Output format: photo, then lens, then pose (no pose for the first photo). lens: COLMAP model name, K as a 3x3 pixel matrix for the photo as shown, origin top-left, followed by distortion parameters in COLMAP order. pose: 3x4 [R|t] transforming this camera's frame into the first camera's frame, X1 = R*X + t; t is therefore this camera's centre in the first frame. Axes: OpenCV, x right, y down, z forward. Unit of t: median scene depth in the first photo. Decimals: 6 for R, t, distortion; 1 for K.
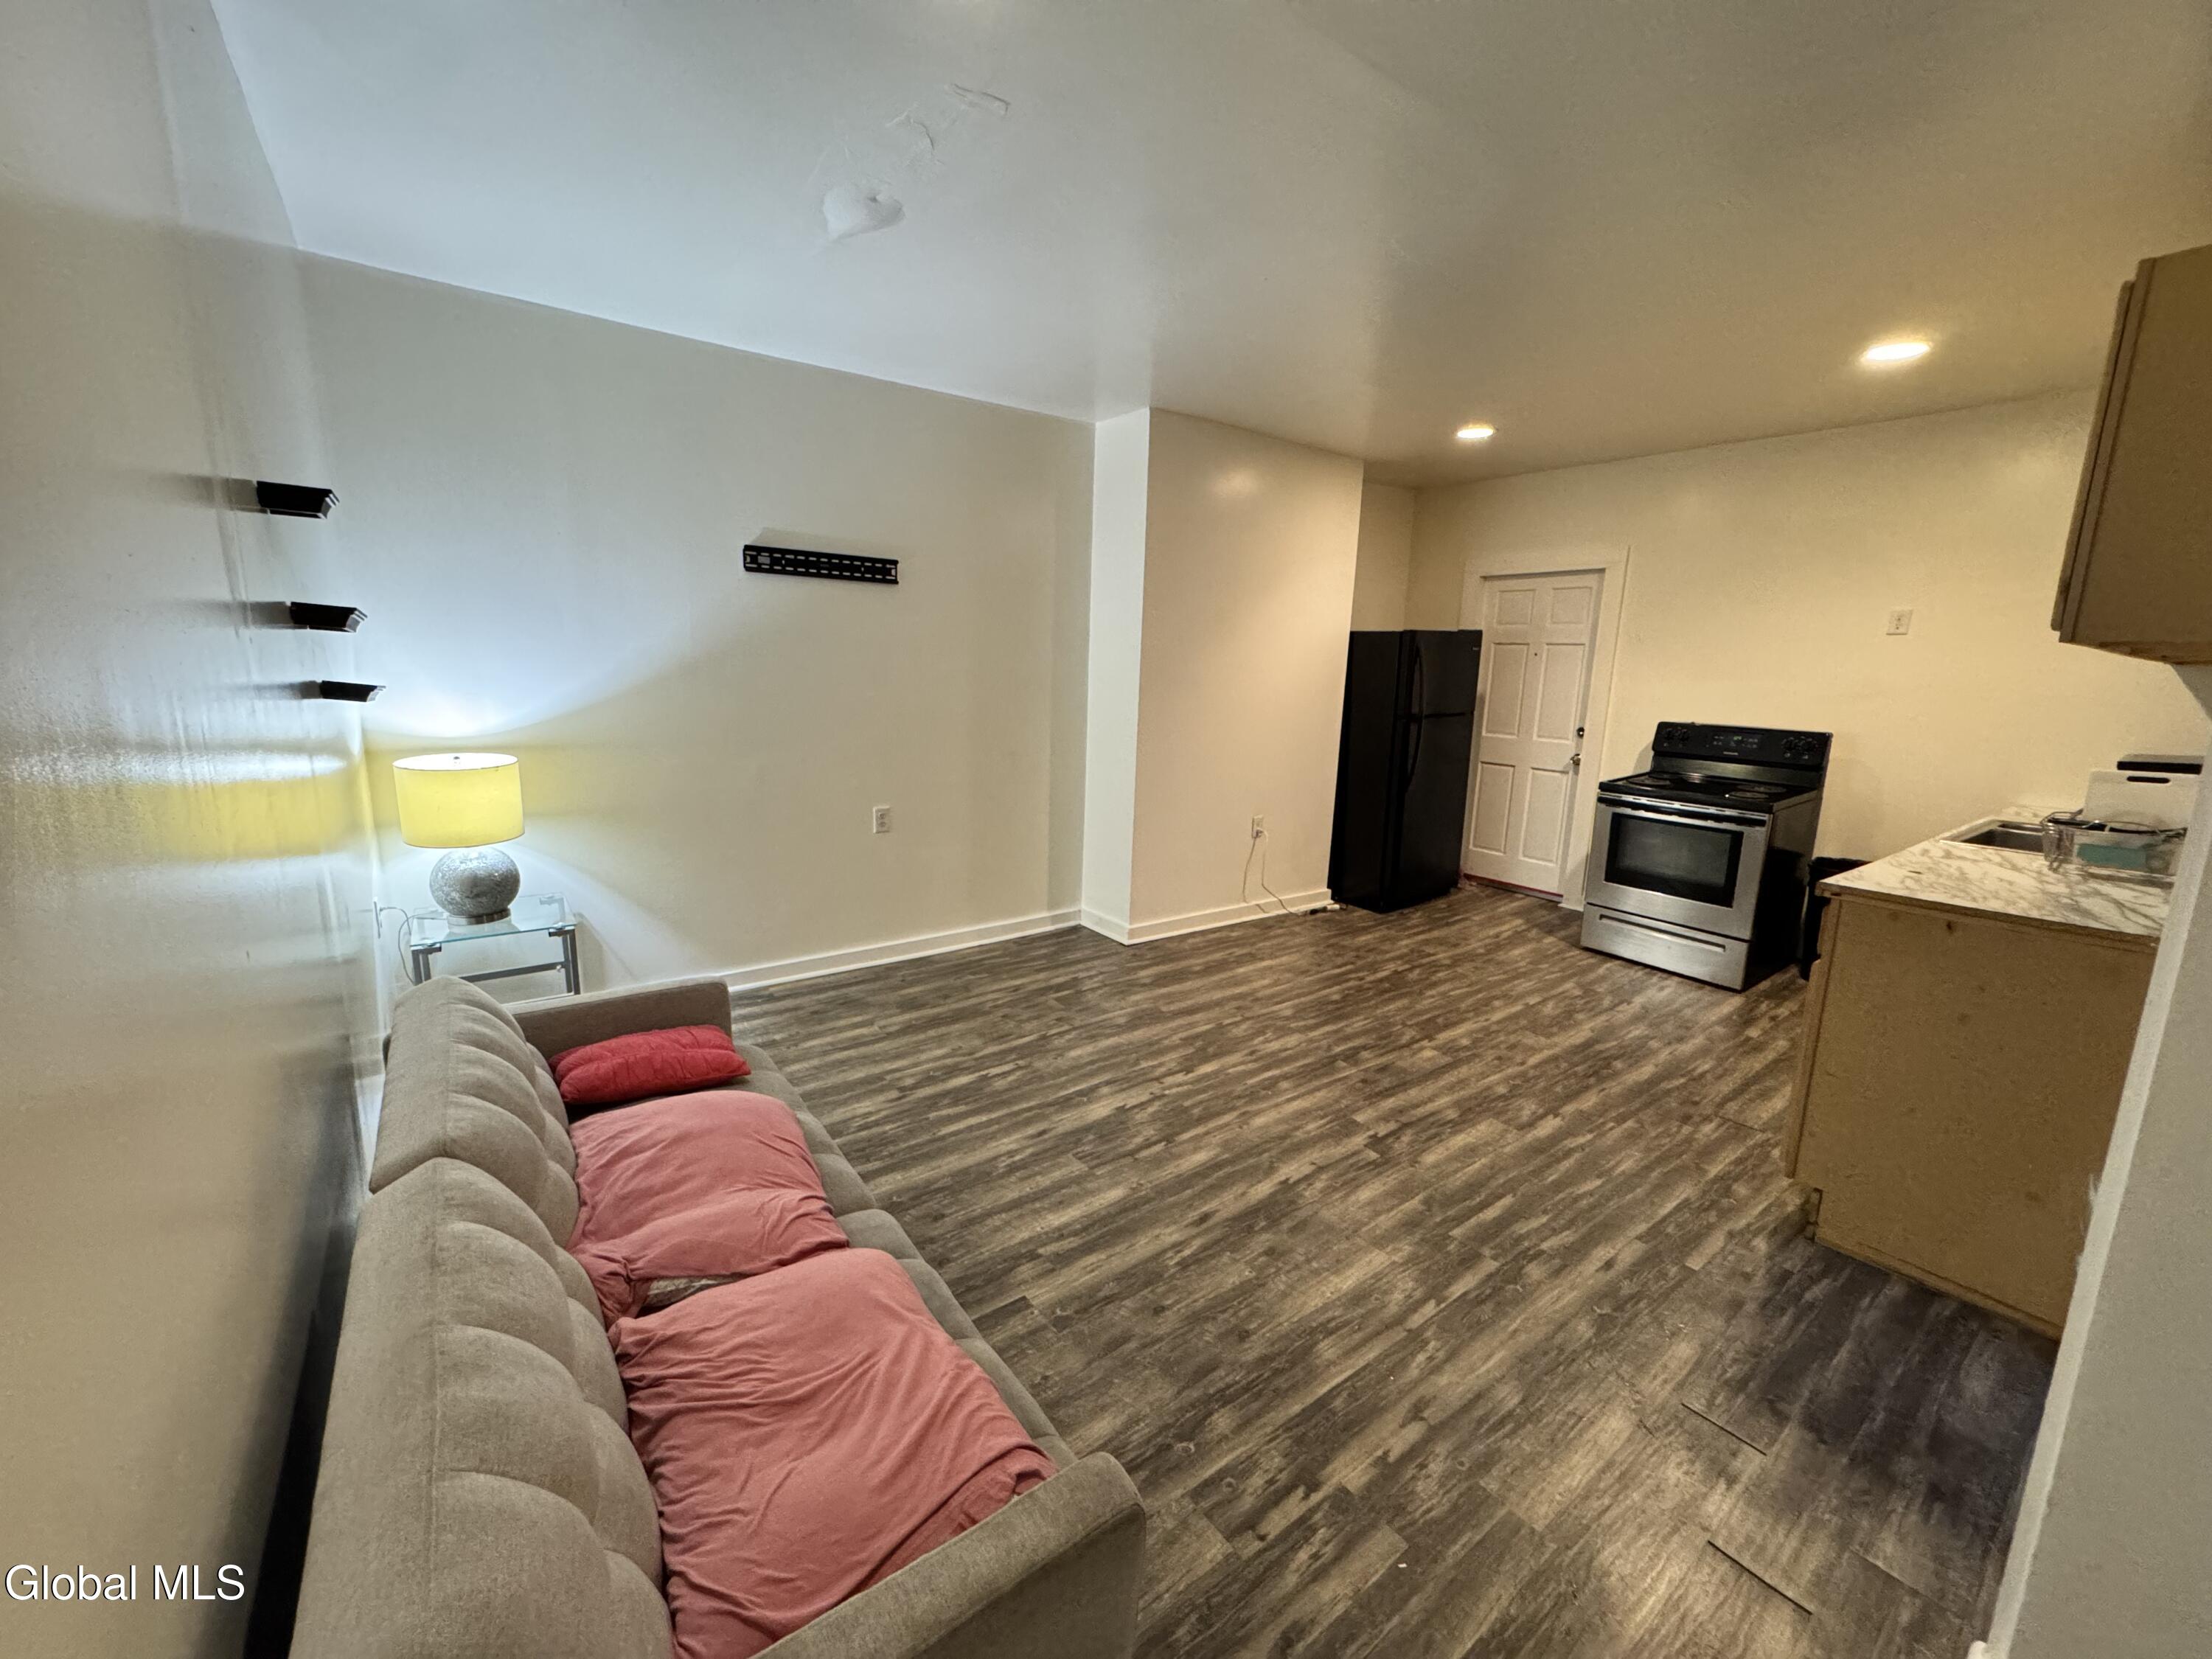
lens RADIAL K [[878.4, 0, 1108.6], [0, 878.4, 828.3], [0, 0, 1]] dist [-0.001318, -0.000214]
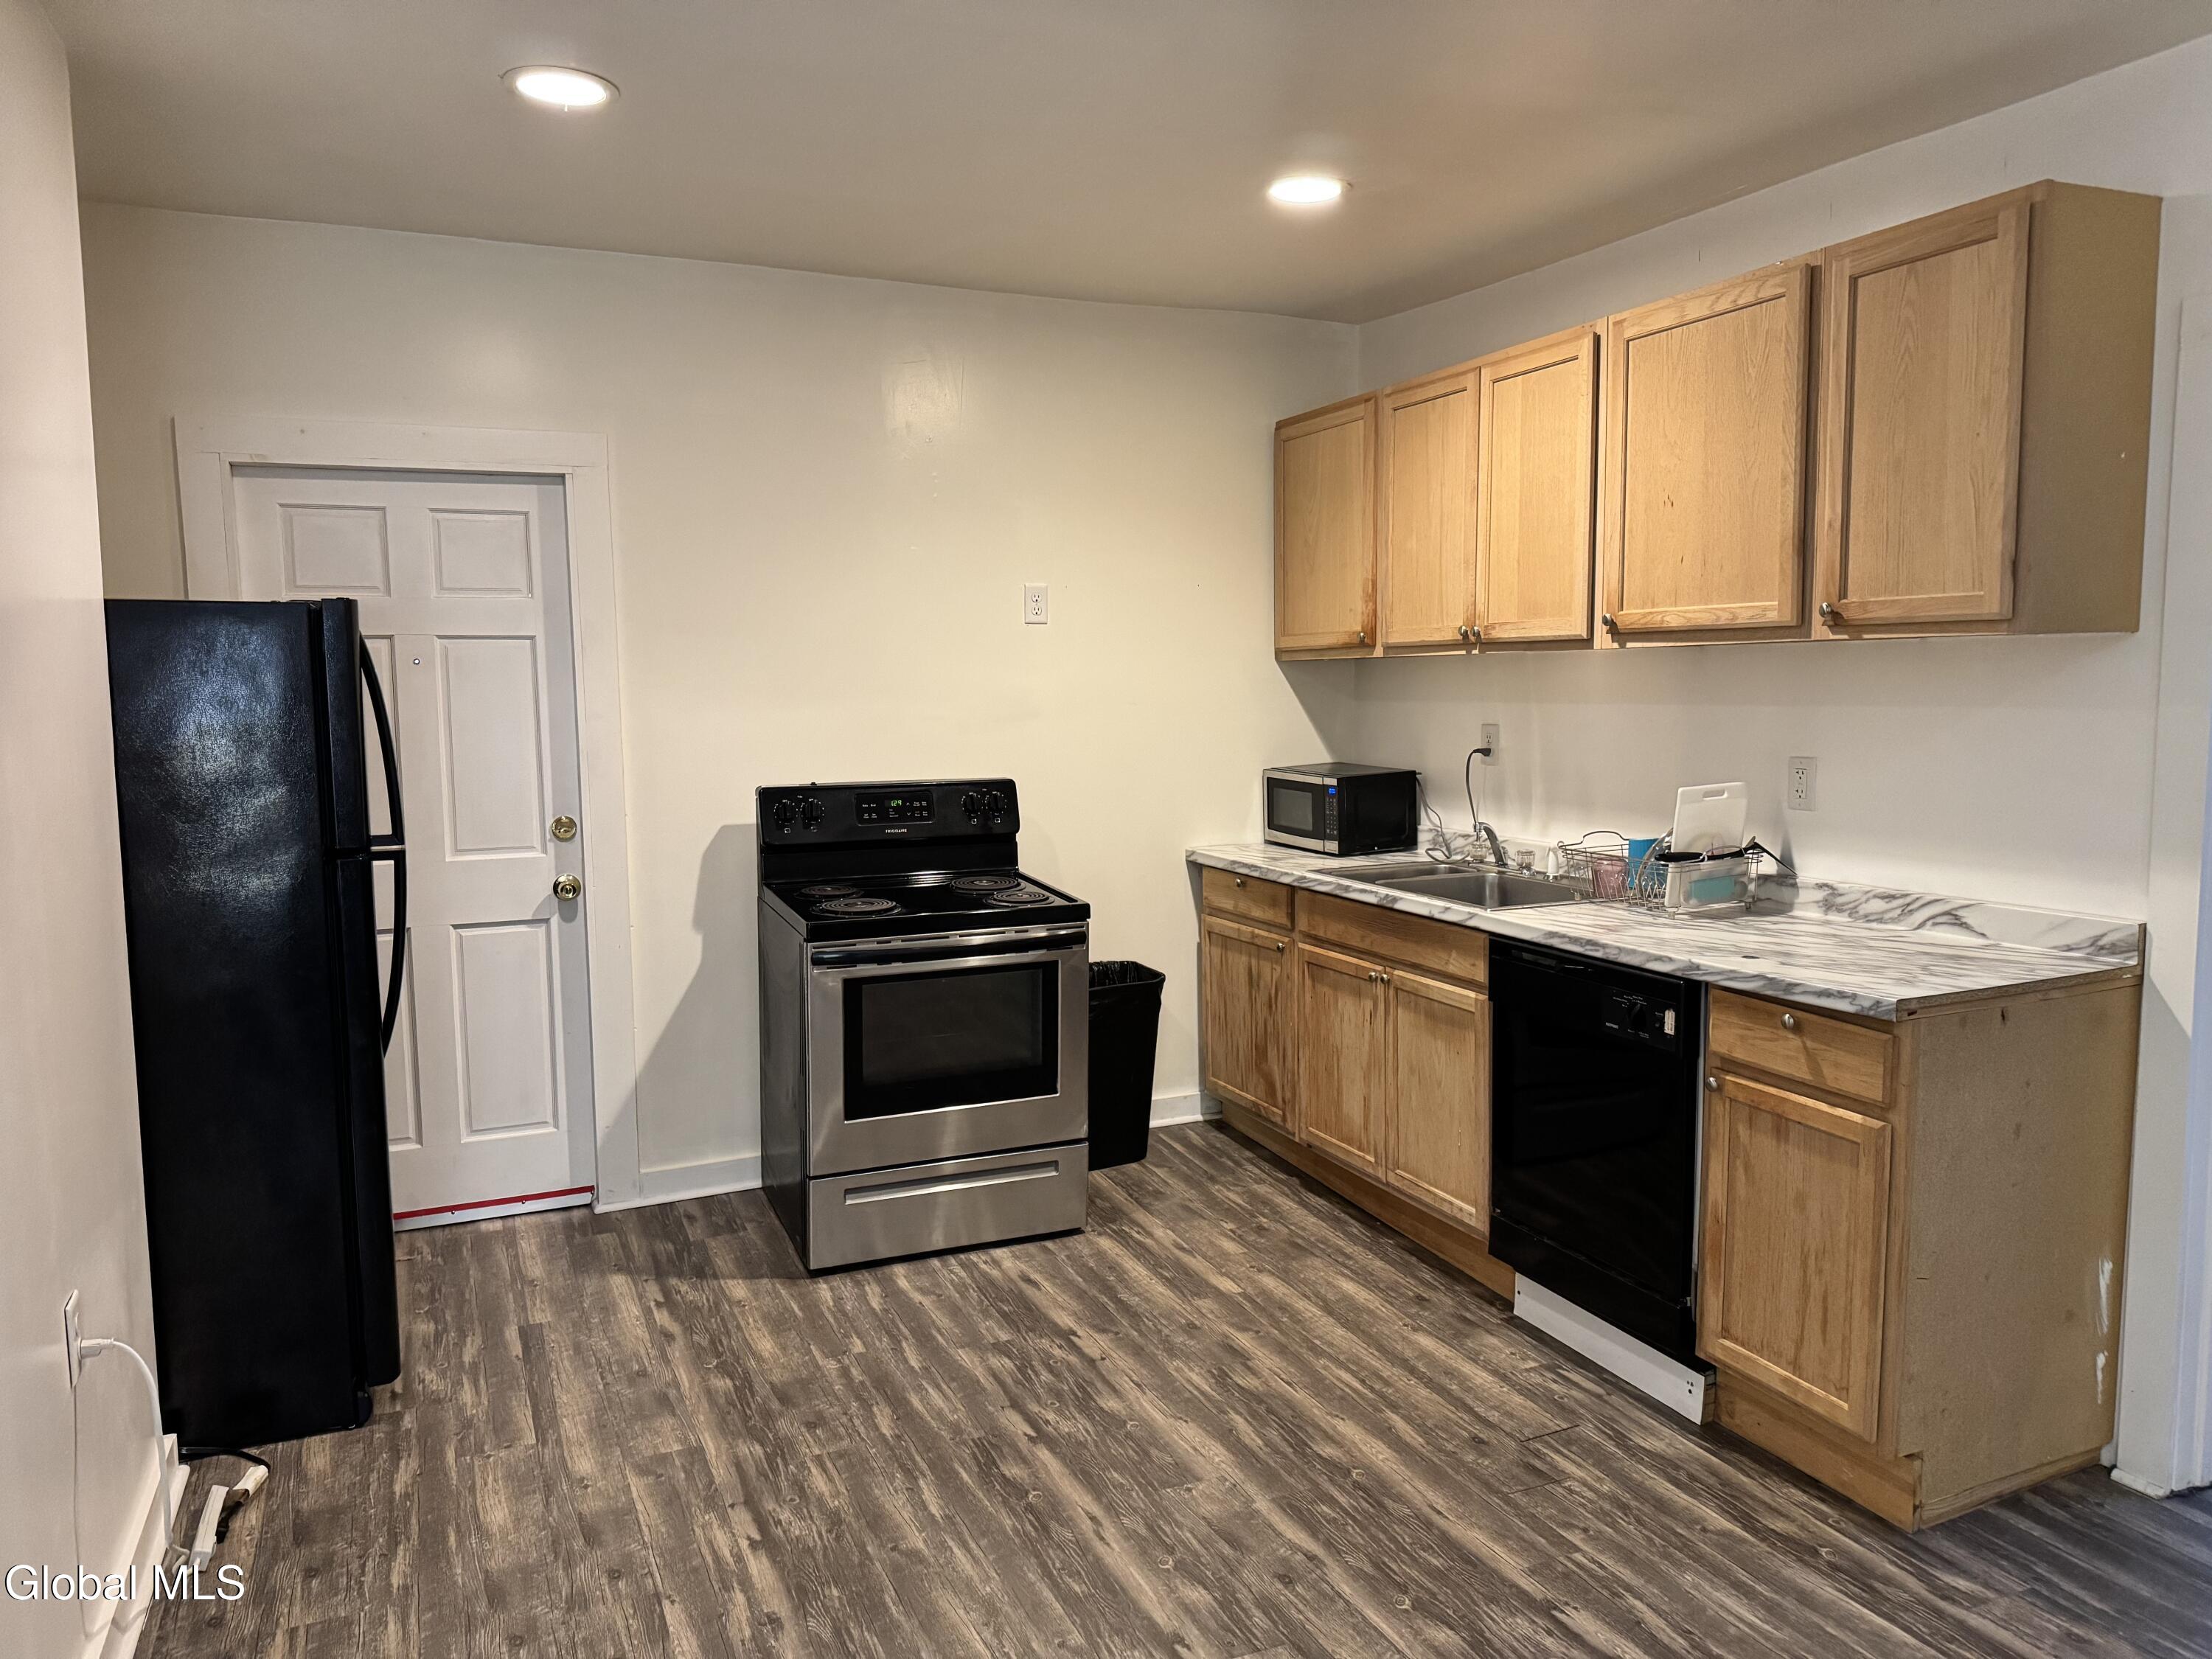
lens RADIAL K [[1543.4, 0, 1096.9], [0, 1543.4, 825.2], [0, 0, 1]] dist [0.104778, -0.163930]
pose [[0.224316, -0.123097, 0.966711, -0.311809], [0.203048, 0.976122, 0.077180, -0.201517], [-0.953128, 0.178976, 0.243954, 0.923020]]
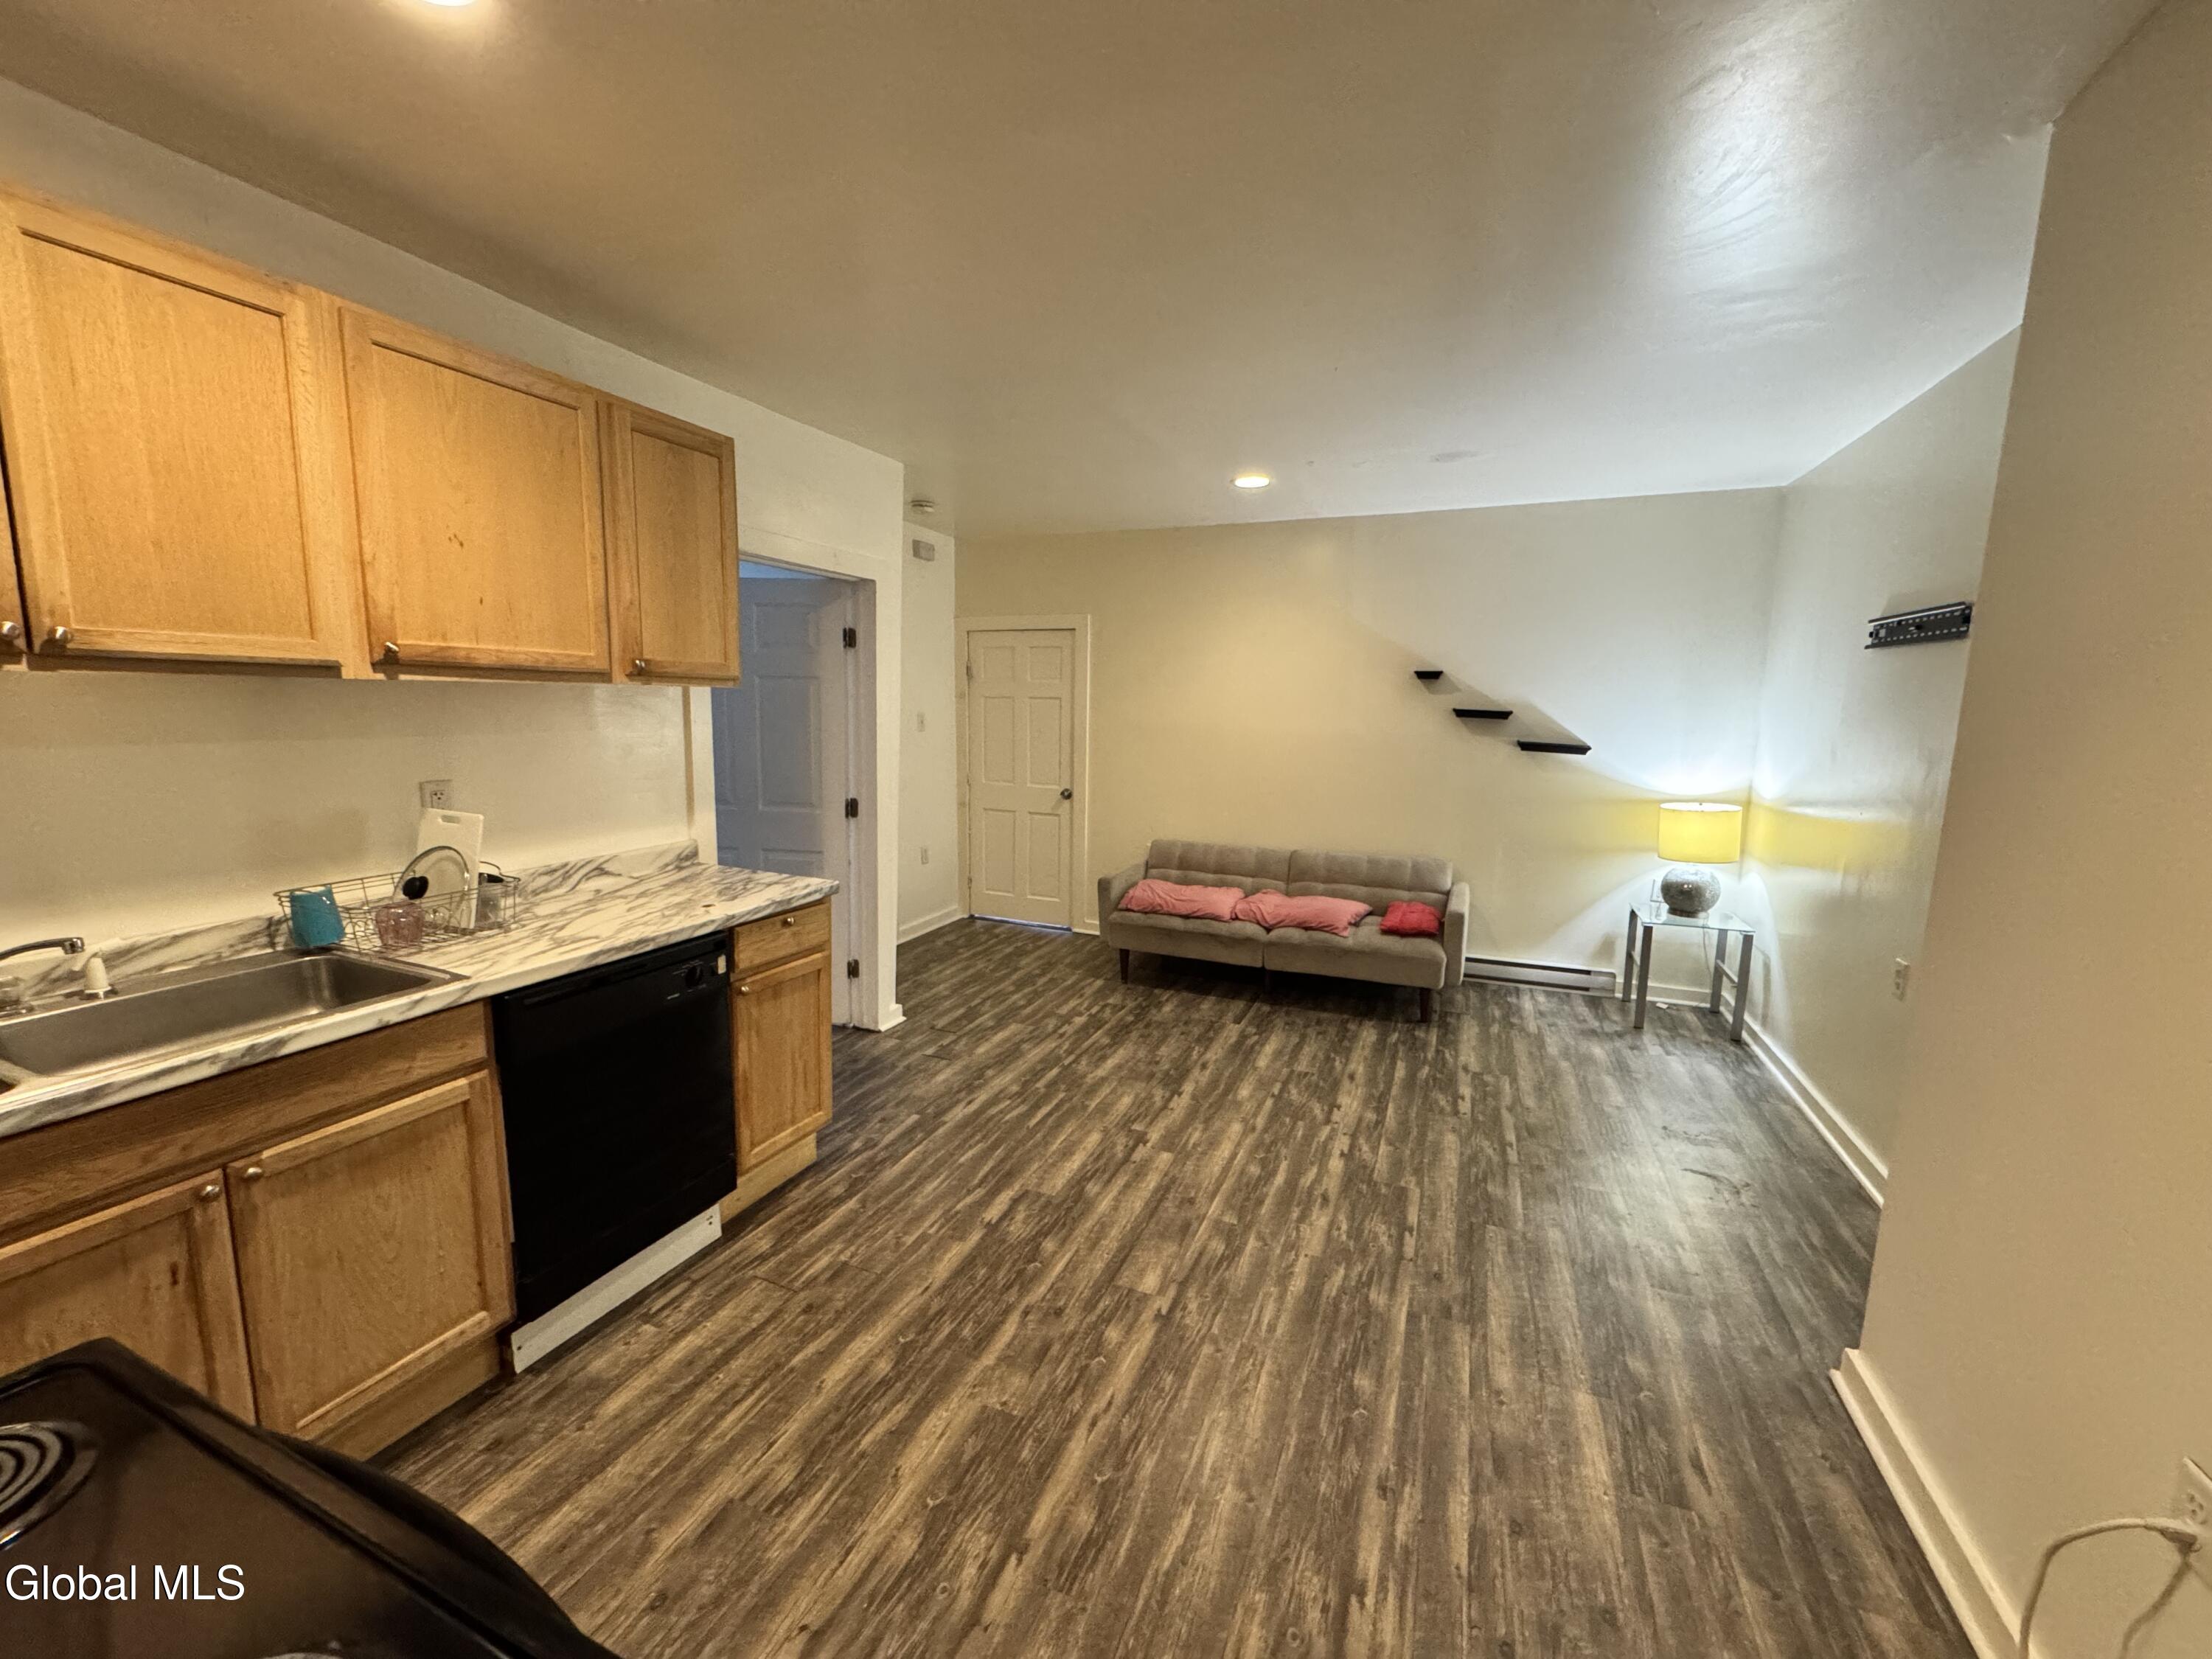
lens RADIAL K [[878.4, 0, 1108.6], [0, 878.4, 828.3], [0, 0, 1]] dist [-0.001318, -0.000214]
pose [[-0.855834, 0.032276, -0.516243, 0.822184], [-0.137507, 0.947941, 0.287227, -0.308216], [0.498638, 0.316806, -0.806842, 1.592572]]
